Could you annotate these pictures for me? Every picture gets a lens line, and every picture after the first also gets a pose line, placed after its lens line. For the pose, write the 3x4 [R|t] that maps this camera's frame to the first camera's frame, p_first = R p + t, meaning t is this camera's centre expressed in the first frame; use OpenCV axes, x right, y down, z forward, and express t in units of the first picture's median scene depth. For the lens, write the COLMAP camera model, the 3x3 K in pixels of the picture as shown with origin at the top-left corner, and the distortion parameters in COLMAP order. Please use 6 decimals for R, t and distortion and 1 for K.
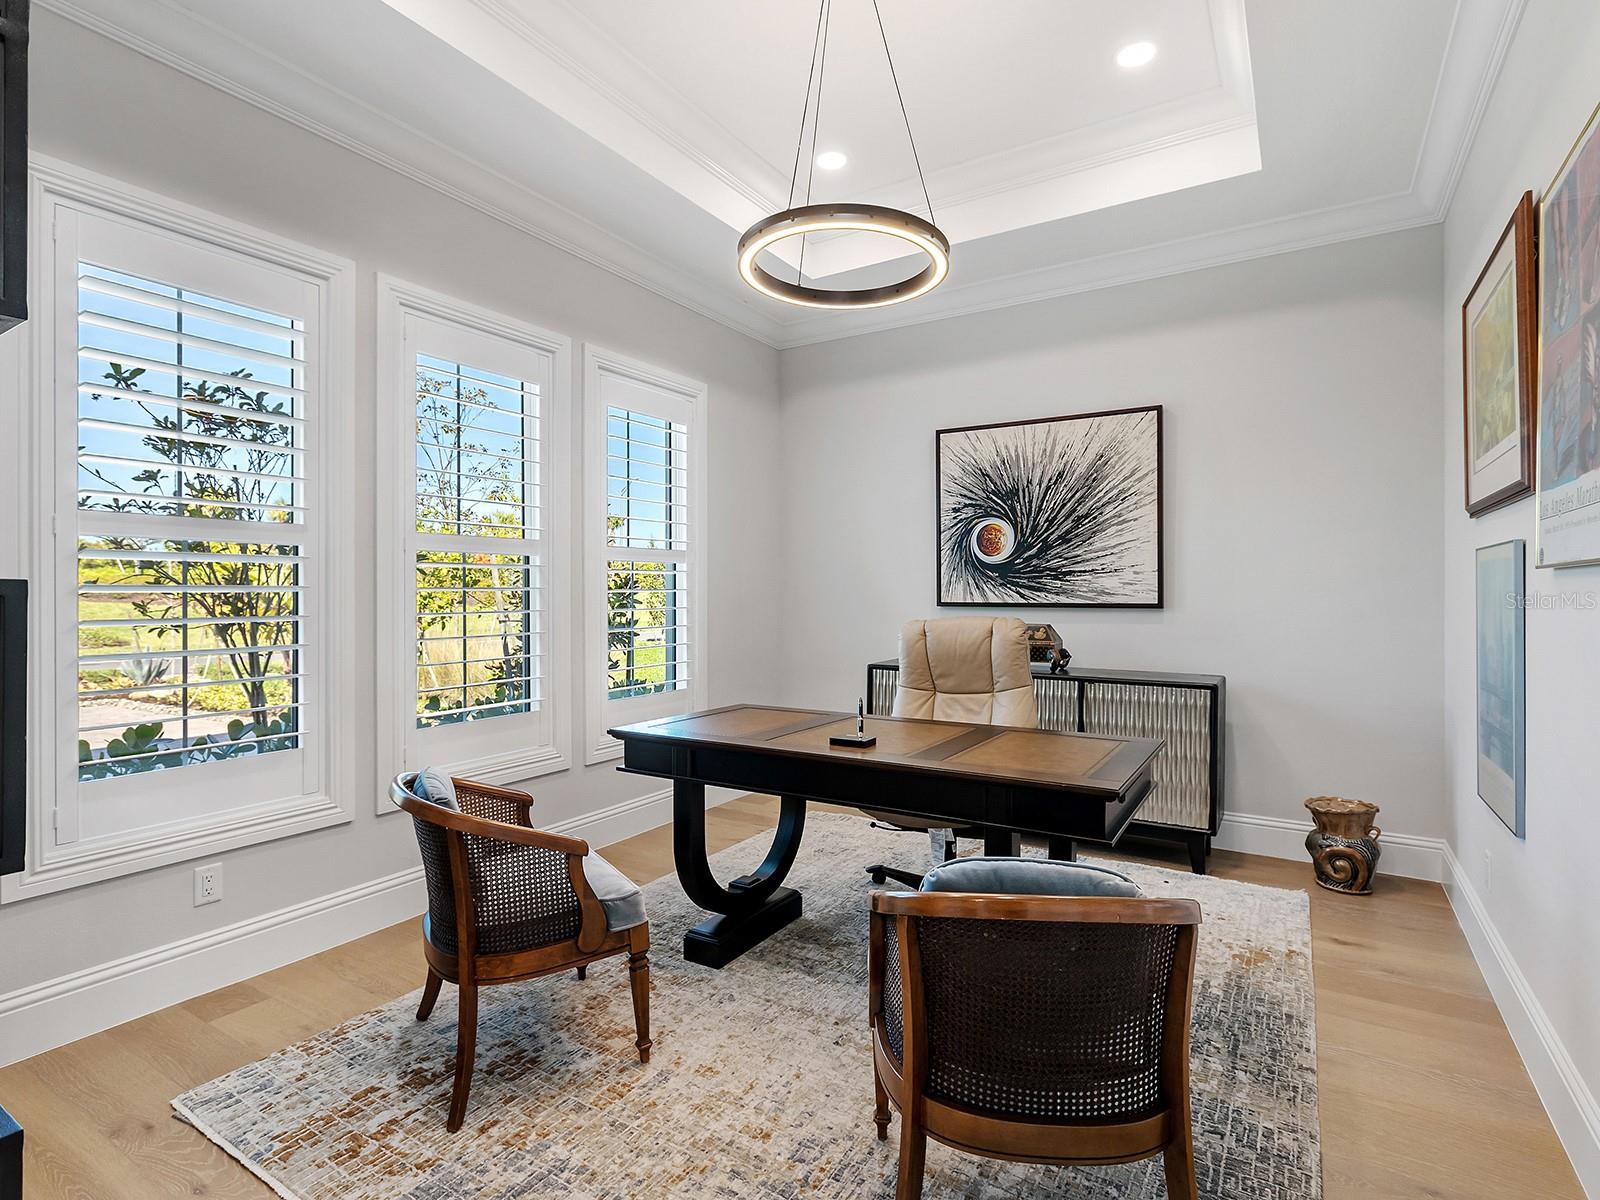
lens RADIAL K [[821.2, 0, 794.6], [0, 821.2, 594.8], [0, 0, 1]] dist [-0.002990, -0.000148]
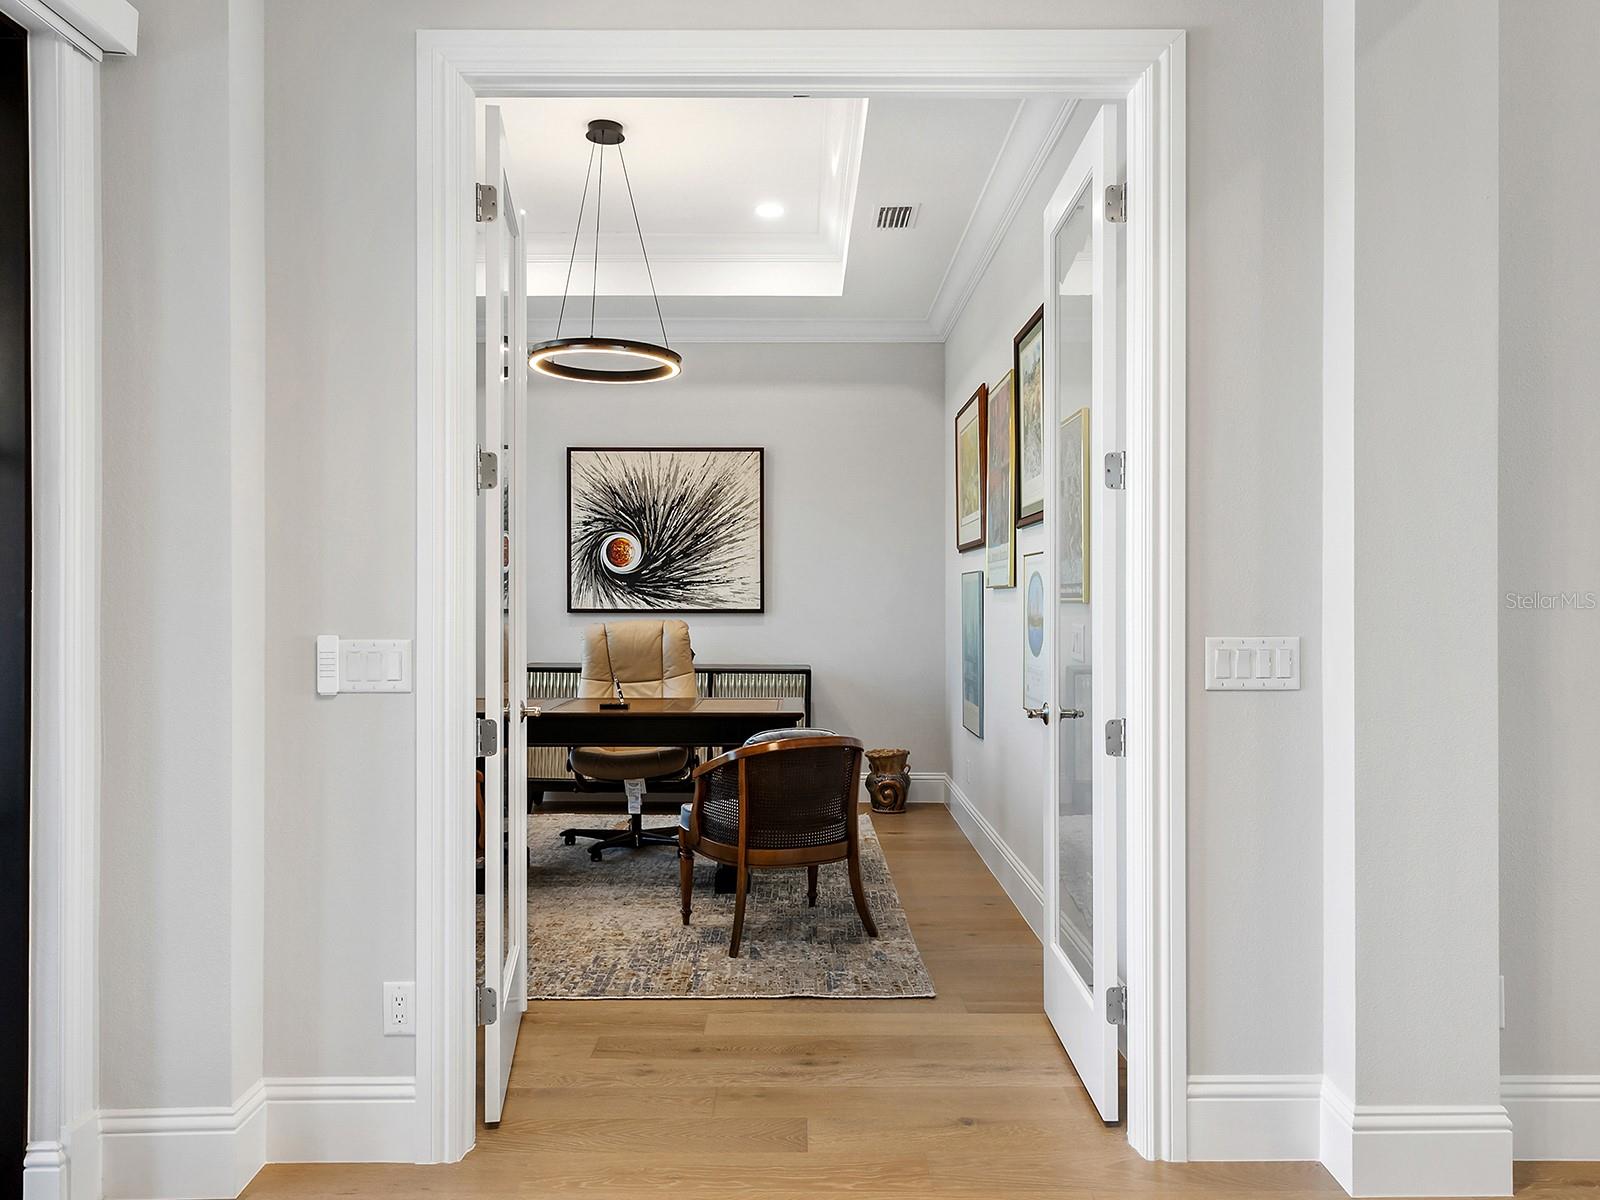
lens RADIAL K [[1151.3, 0, 800.0], [0, 1151.3, 600.0], [0, 0, 1]] dist [0.000358, 0.004564]
pose [[0.852474, 0.000286, 0.522769, -0.386533], [0.000560, 0.999999, -0.001461, -0.000144], [-0.522769, 0.001538, 0.852473, -0.473544]]
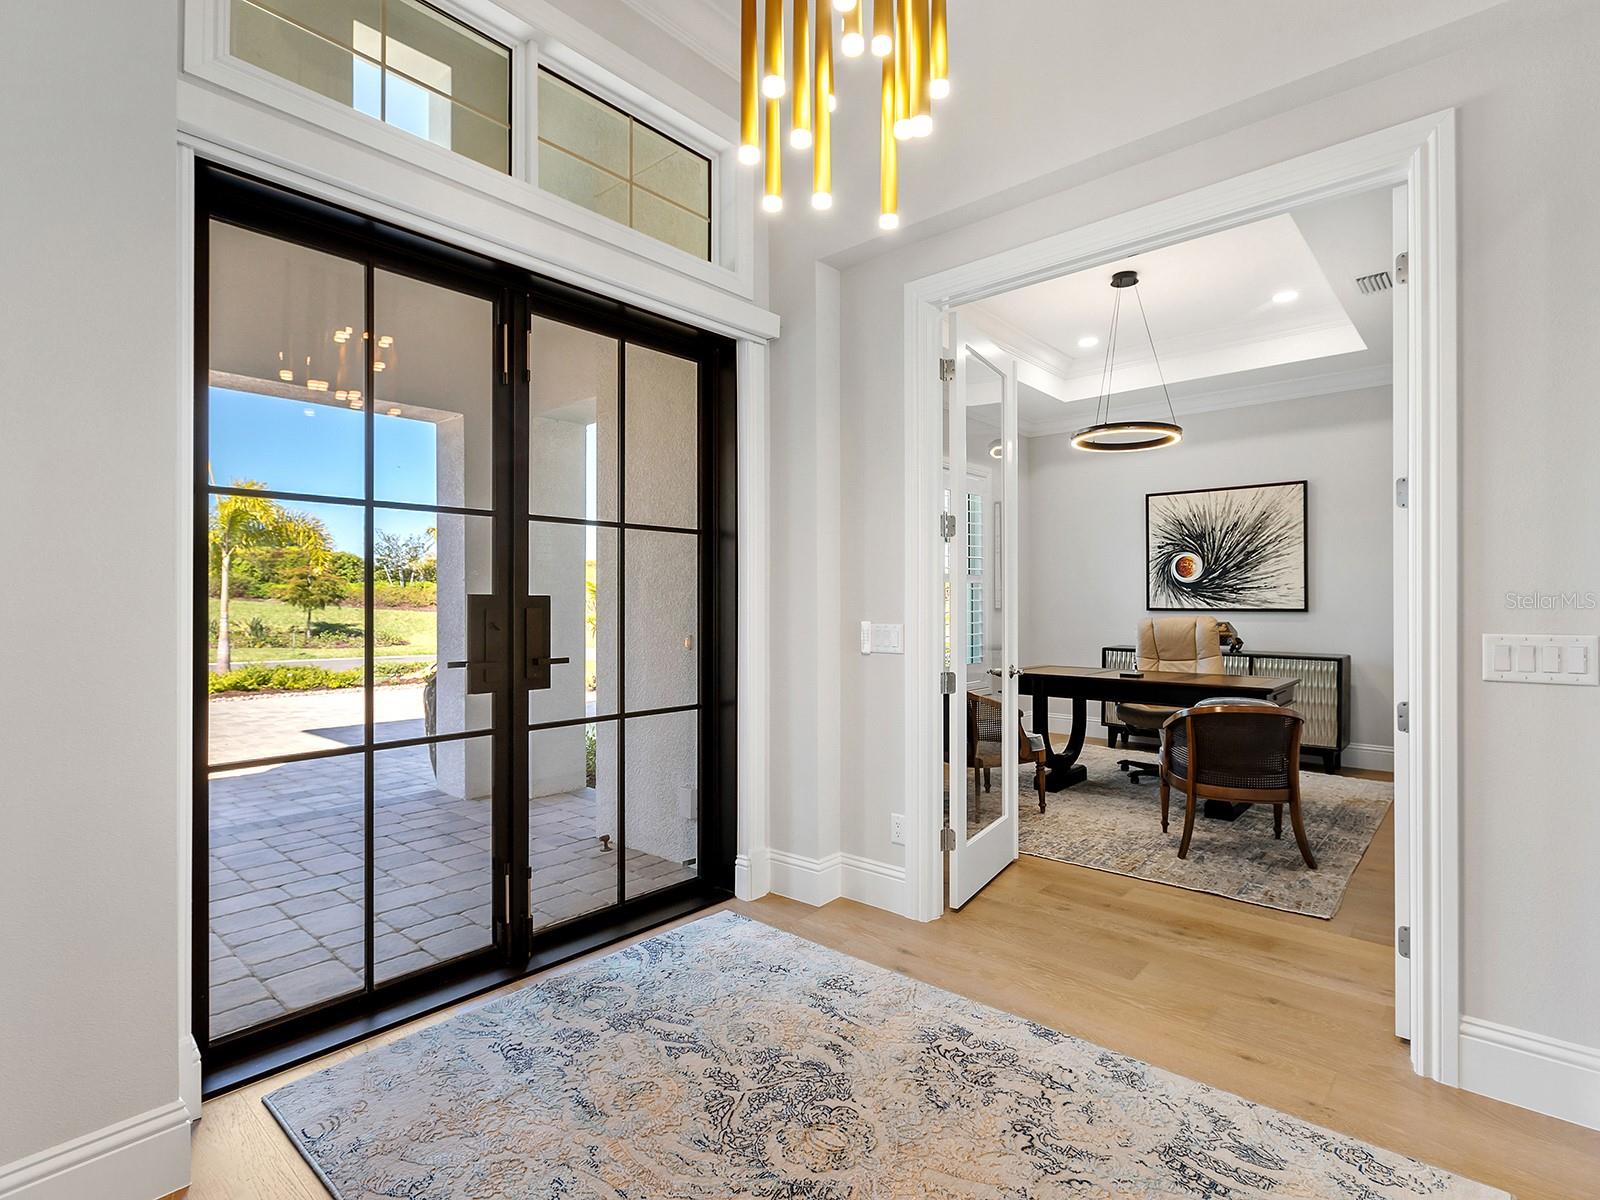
lens RADIAL K [[788.4, 0, 808.1], [0, 788.4, 600.9], [0, 0, 1]] dist [0.002567, -0.000293]
pose [[0.985968, -0.002006, -0.166923, -0.219294], [0.001453, 0.999993, -0.003432, 0.000057], [0.166929, 0.003141, 0.985964, -0.591072]]
